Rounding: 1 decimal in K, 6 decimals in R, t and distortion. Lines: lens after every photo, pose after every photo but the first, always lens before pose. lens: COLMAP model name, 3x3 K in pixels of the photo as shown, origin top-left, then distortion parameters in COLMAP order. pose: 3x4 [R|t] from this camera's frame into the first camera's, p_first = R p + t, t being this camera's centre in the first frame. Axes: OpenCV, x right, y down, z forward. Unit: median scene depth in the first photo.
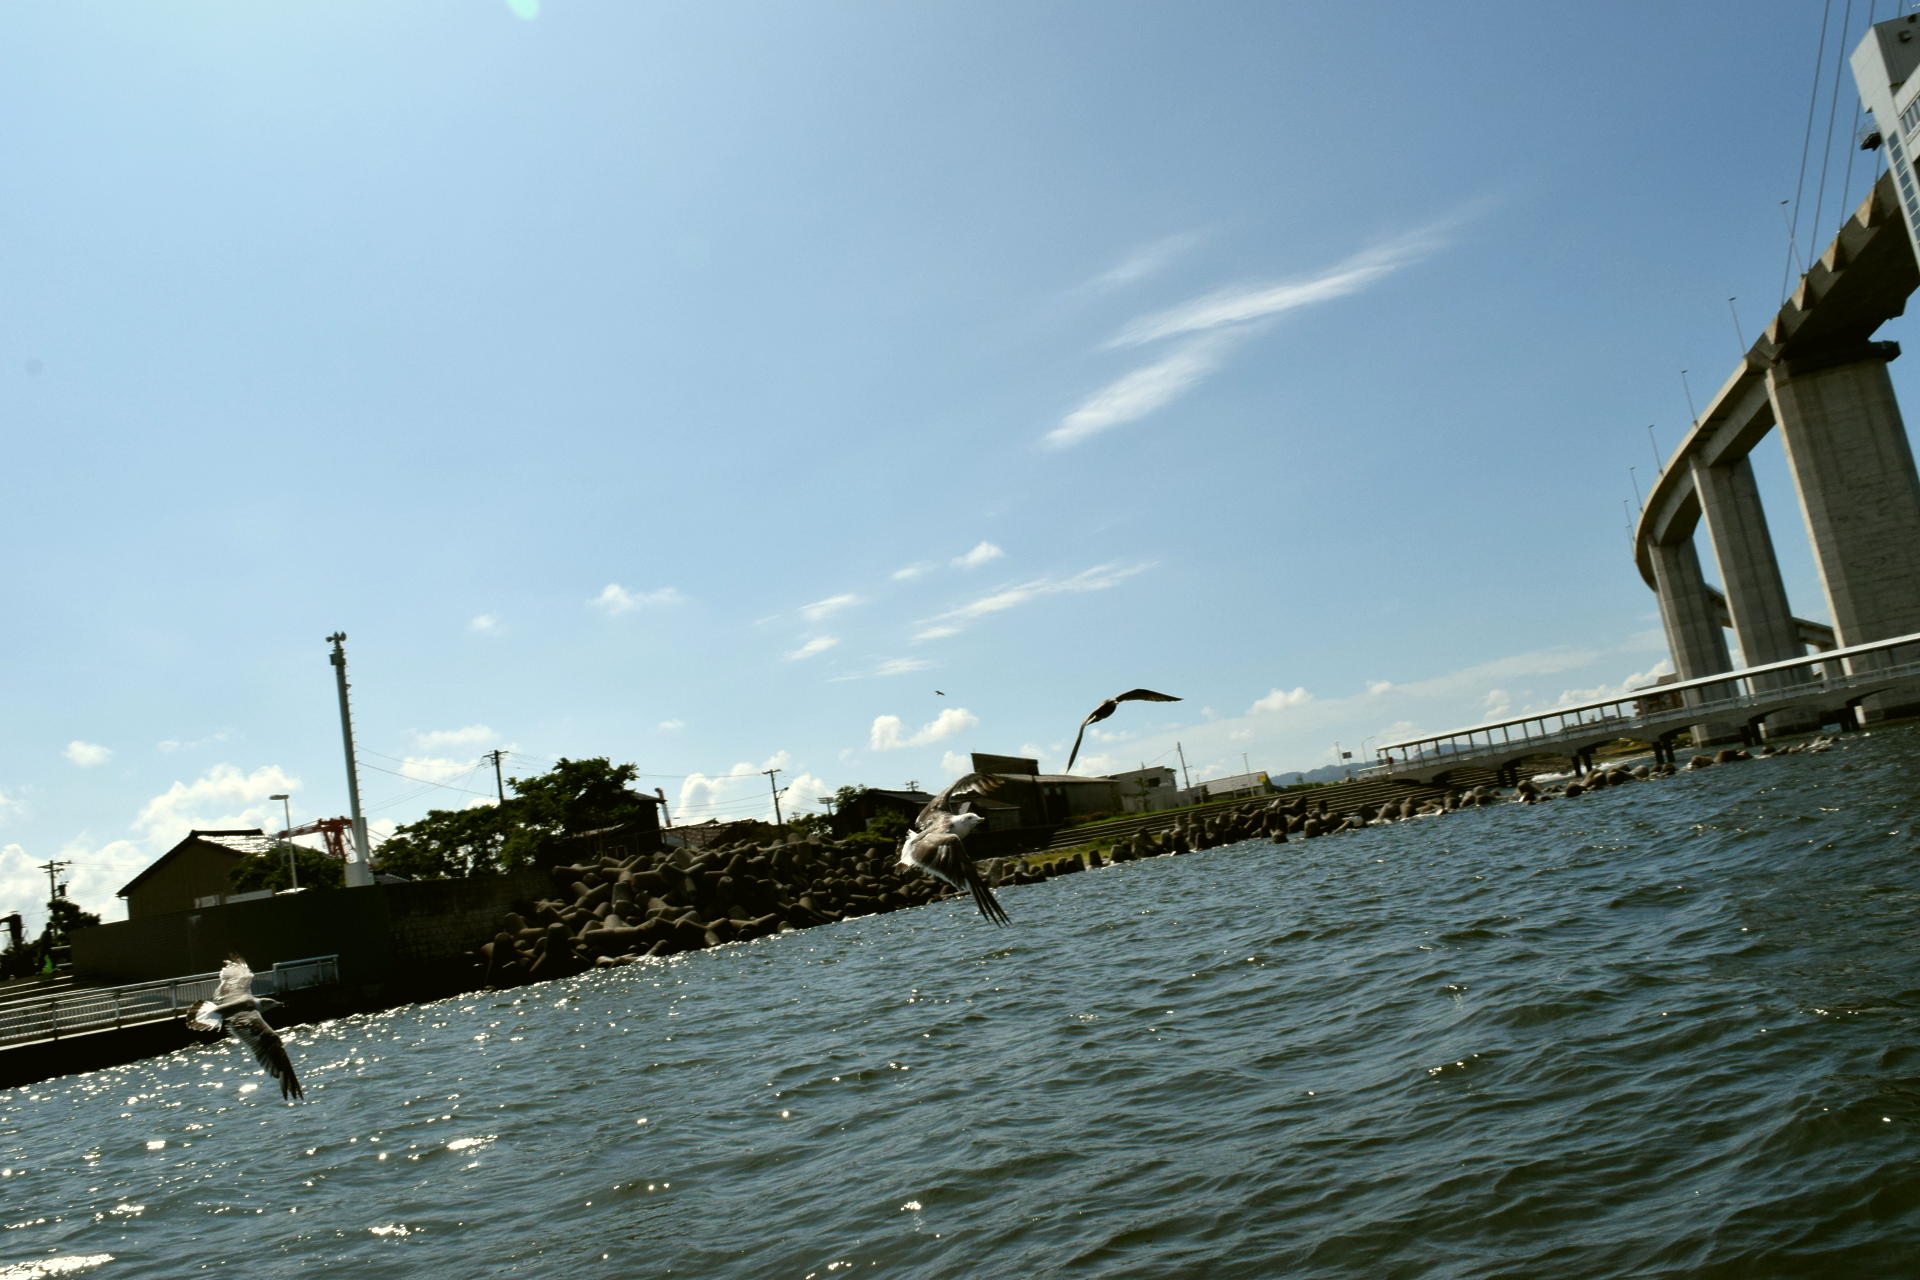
lens RADIAL K [[1495.1, 0, 961.2], [0, 1495.1, 620.4], [0, 0, 1]] dist [-0.018145, 0.005046]
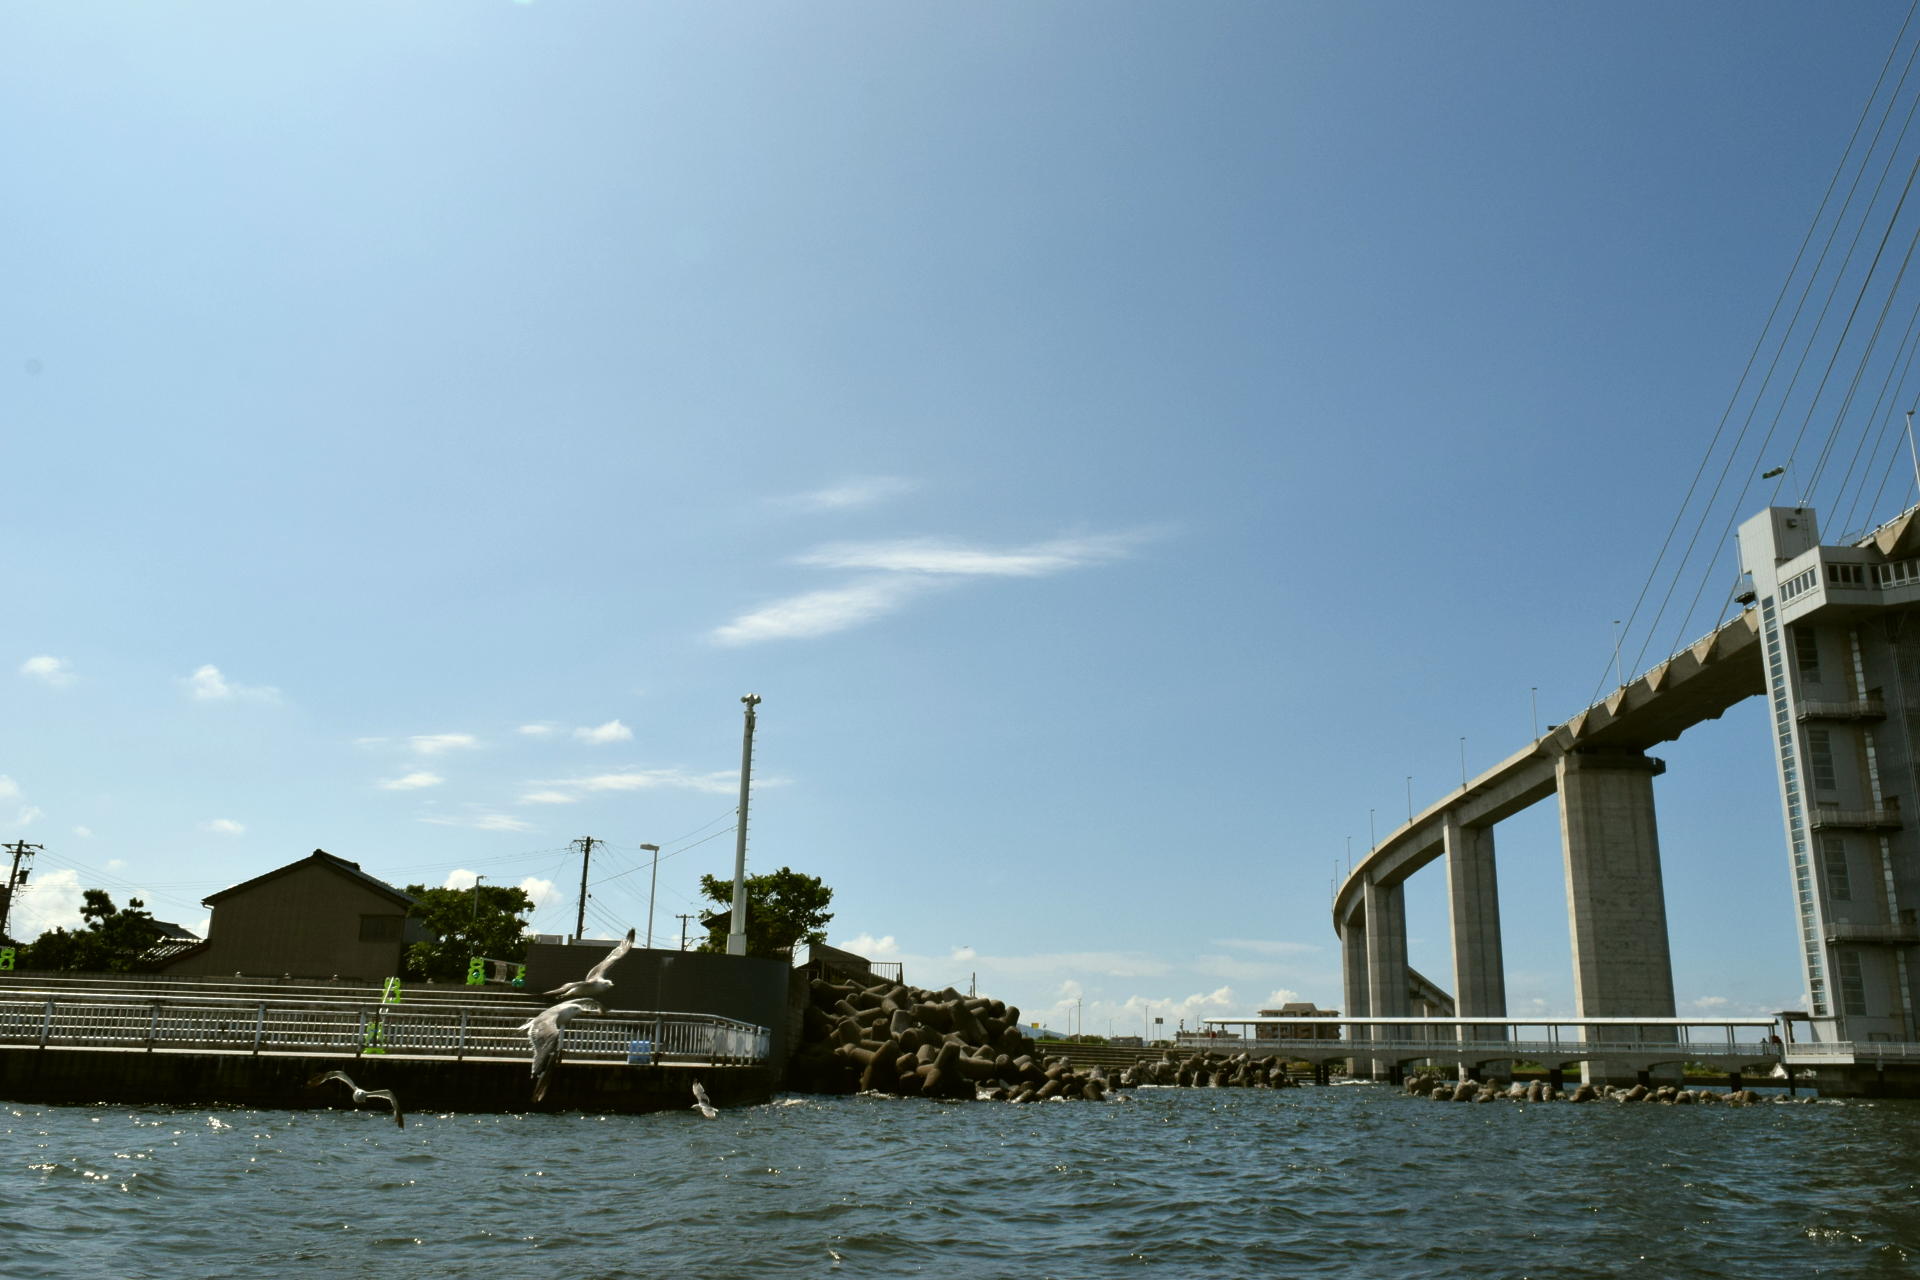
lens RADIAL K [[1495.1, 0, 964.0], [0, 1495.1, 631.6], [0, 0, 1]] dist [-0.018145, 0.005046]
pose [[0.939878, 0.262992, 0.217864, -0.166077], [-0.230771, 0.959343, -0.162502, 0.030792], [-0.251742, 0.102455, 0.962356, 0.006939]]
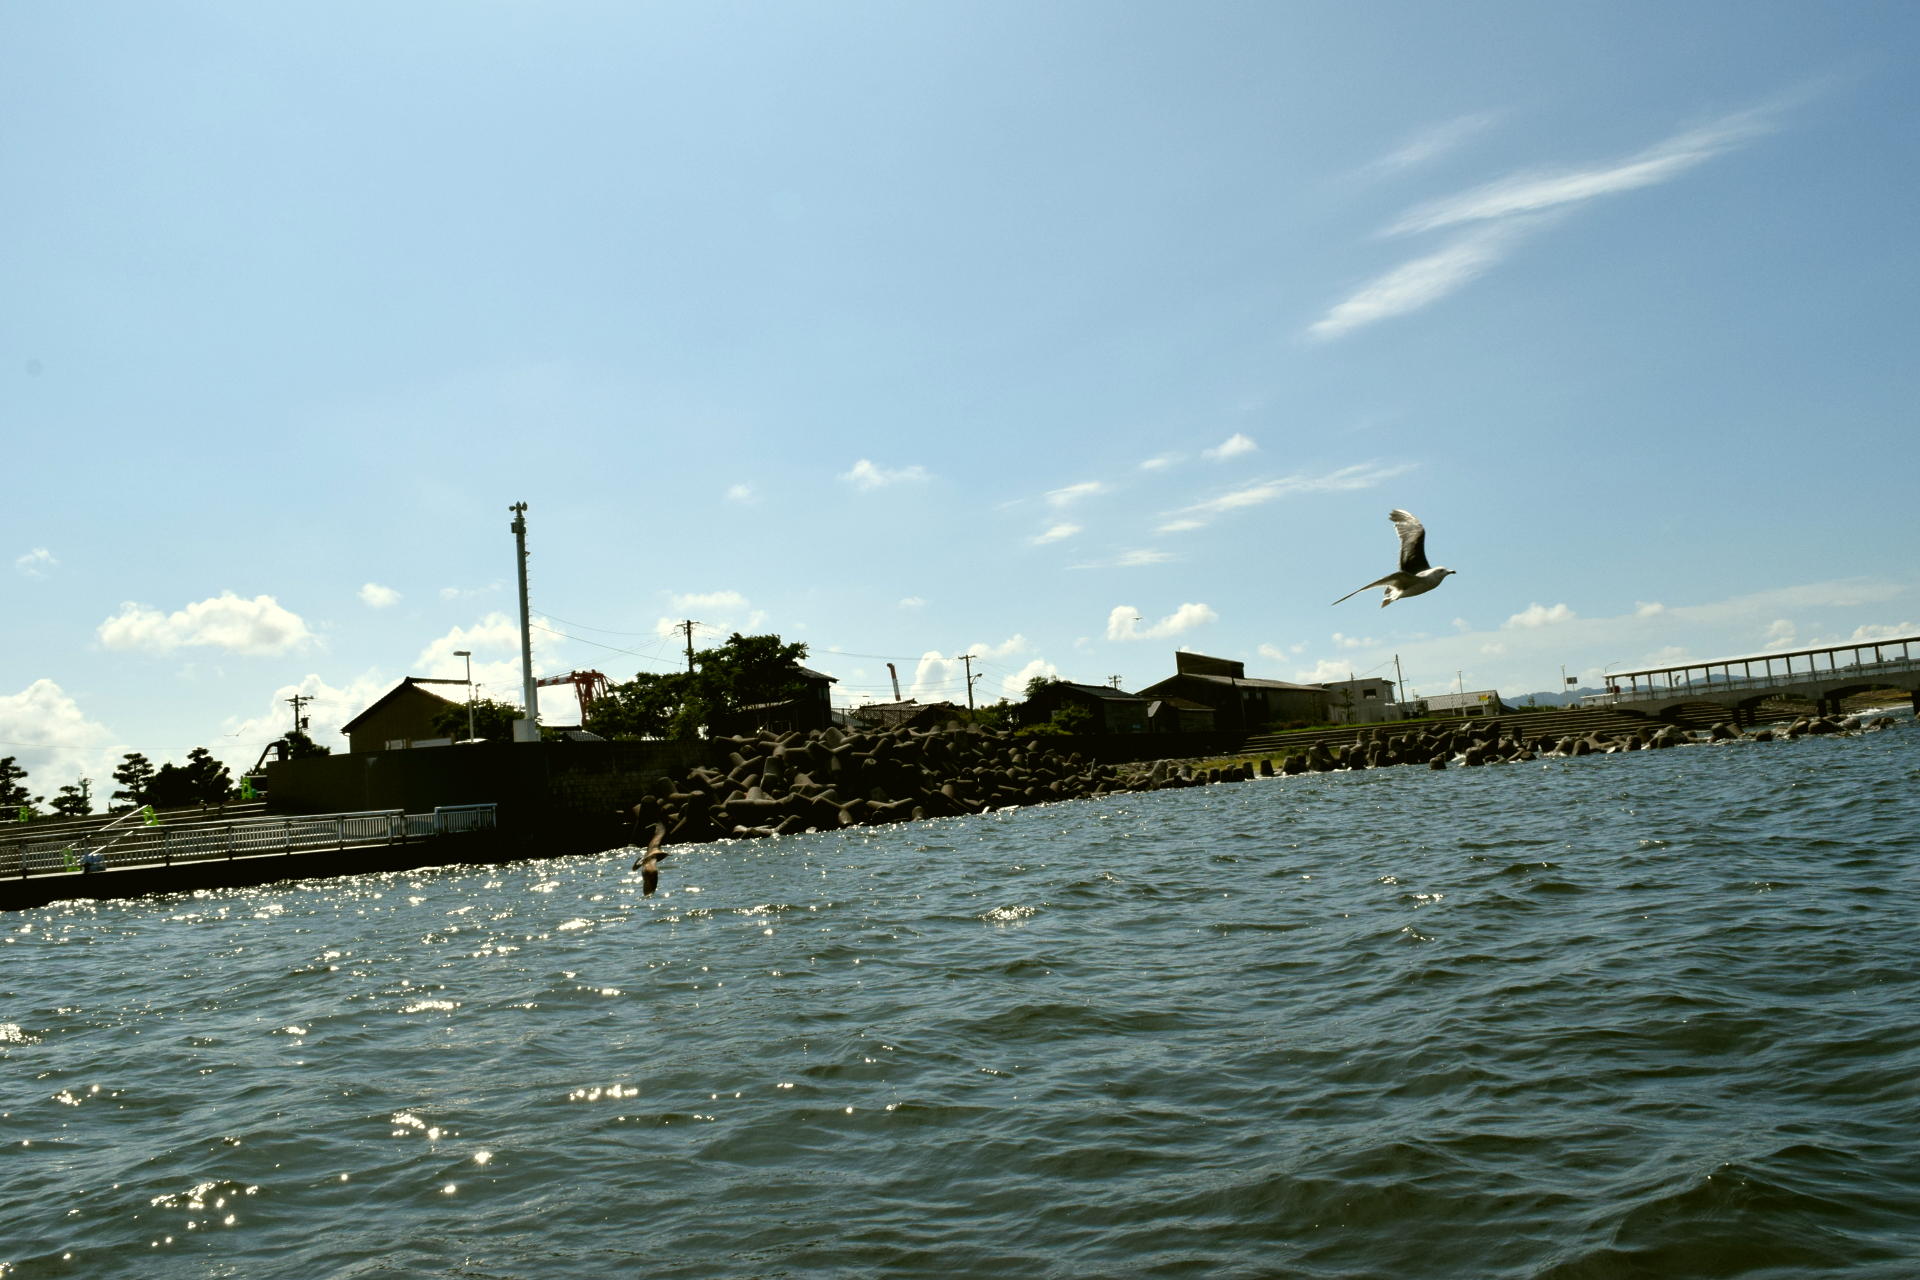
lens RADIAL K [[1495.1, 0, 961.1], [0, 1495.1, 644.9], [0, 0, 1]] dist [-0.018145, 0.005046]
pose [[0.985343, 0.066992, -0.156878, 0.021254], [-0.052374, 0.994047, 0.095535, -0.002990], [0.162344, -0.085919, 0.982986, 0.000883]]
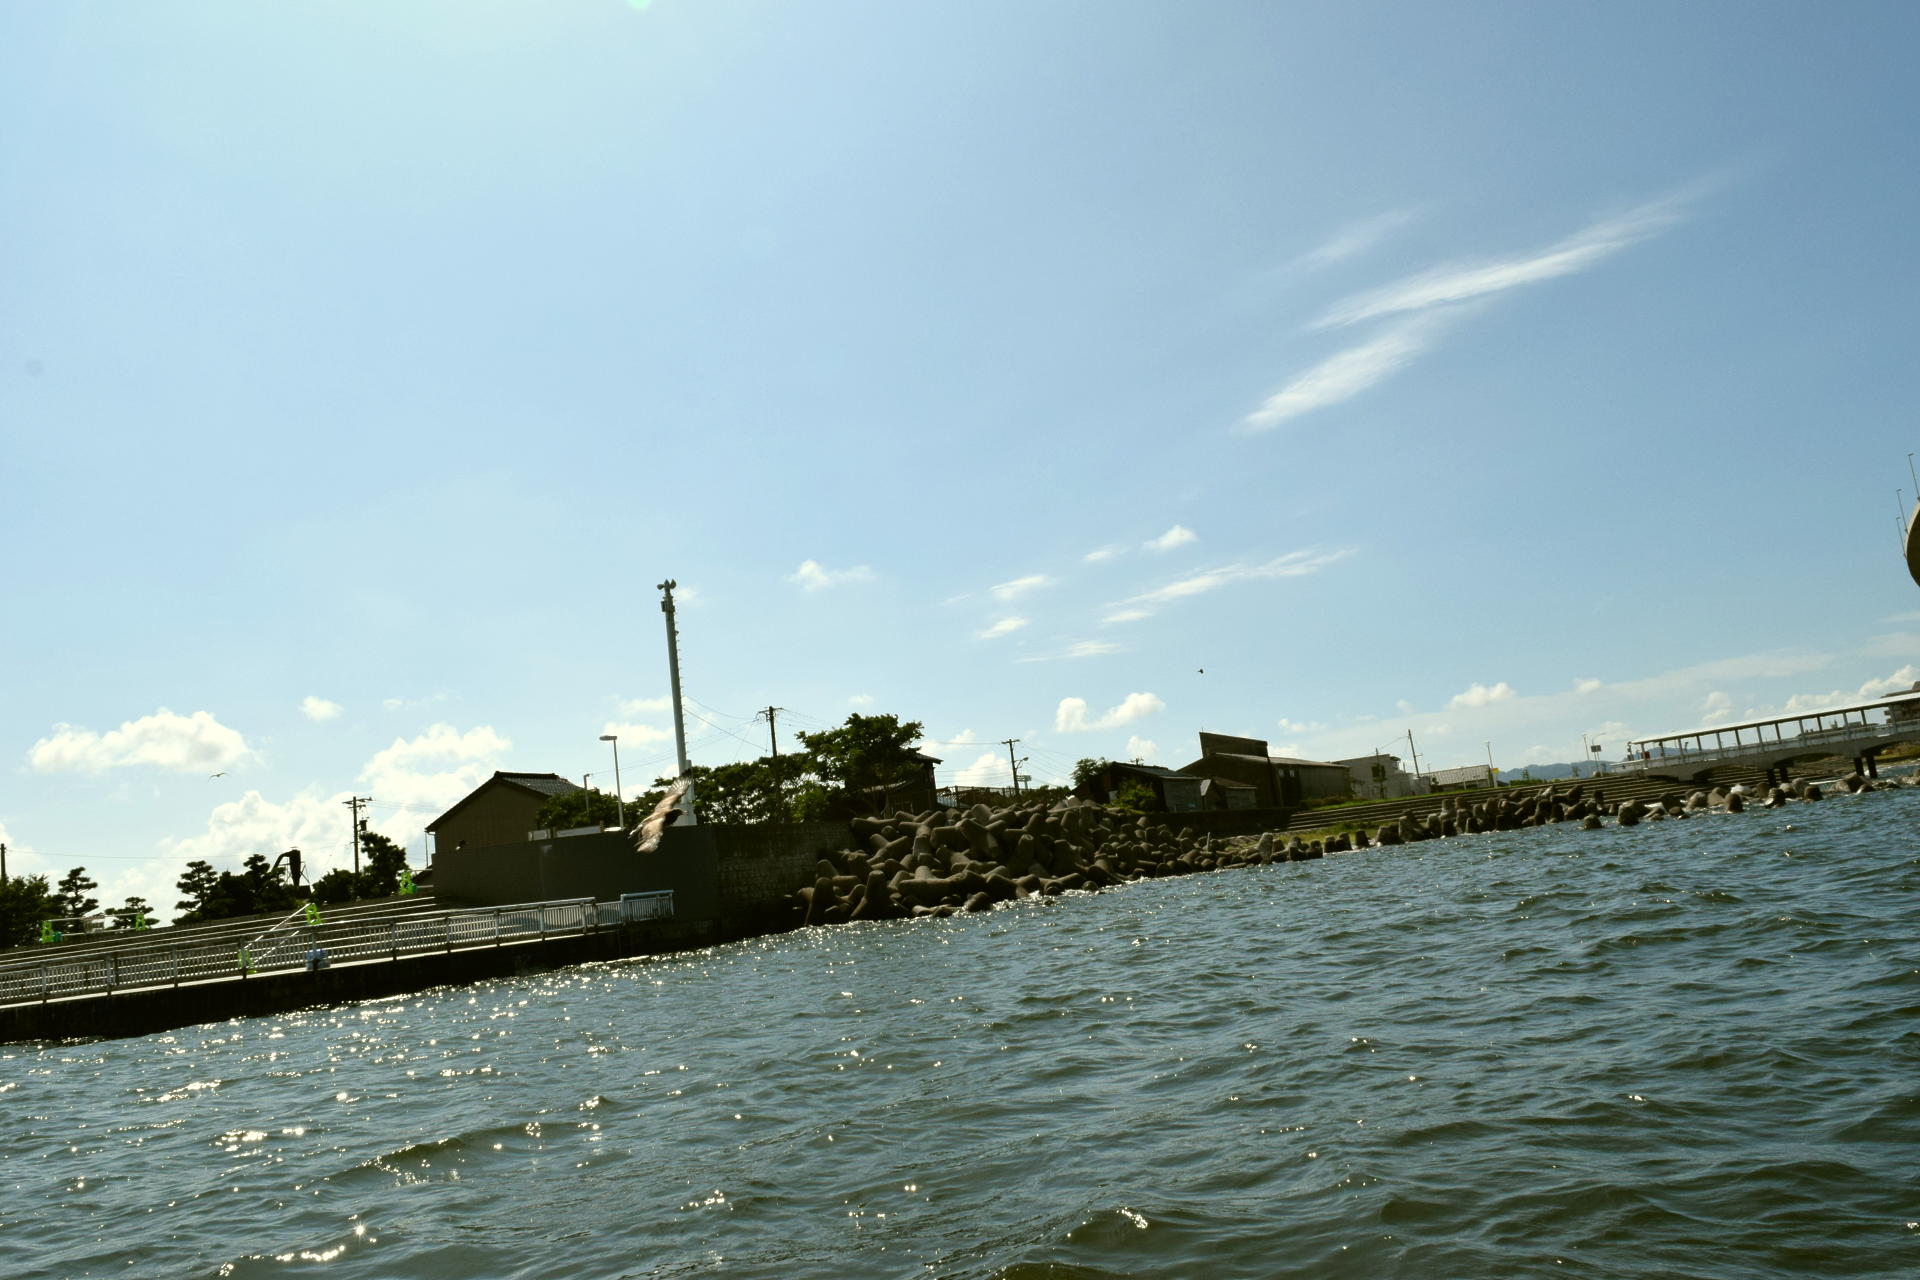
lens RADIAL K [[1495.1, 0, 958.5], [0, 1495.1, 640.8], [0, 0, 1]] dist [-0.018145, 0.005046]
pose [[0.991466, 0.028537, -0.127206, -0.027531], [-0.025233, 0.999303, 0.027510, 0.005194], [0.127903, -0.024065, 0.991495, 0.000662]]
